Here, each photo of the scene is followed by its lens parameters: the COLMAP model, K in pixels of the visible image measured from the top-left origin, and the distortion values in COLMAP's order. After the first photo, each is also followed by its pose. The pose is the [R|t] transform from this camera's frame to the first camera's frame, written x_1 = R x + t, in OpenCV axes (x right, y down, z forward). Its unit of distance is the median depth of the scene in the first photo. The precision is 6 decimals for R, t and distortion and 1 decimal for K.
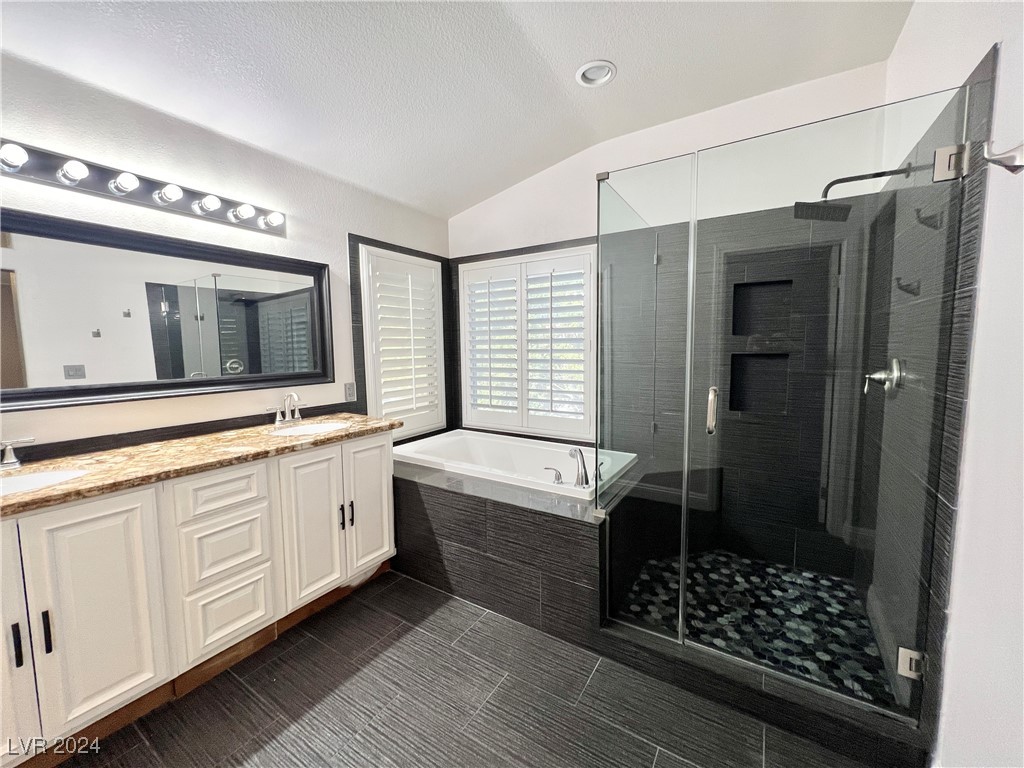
lens RADIAL K [[410.0, 0, 510.9], [0, 410.0, 380.9], [0, 0, 1]] dist [-0.001491, 0.000677]
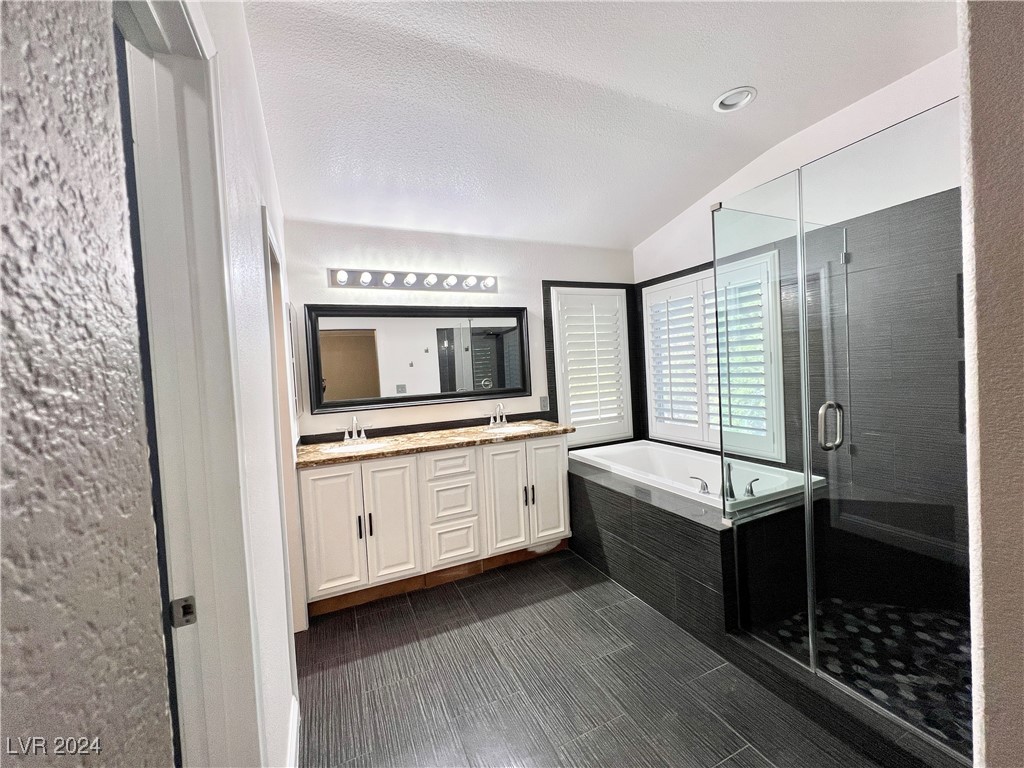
lens RADIAL K [[410.0, 0, 513.6], [0, 410.0, 381.9], [0, 0, 1]] dist [-0.001491, 0.000677]
pose [[0.835823, -0.014737, -0.548801, 0.290876], [-0.002726, 0.999516, -0.030991, 0.000189], [0.548992, 0.027399, 0.835378, -0.151830]]
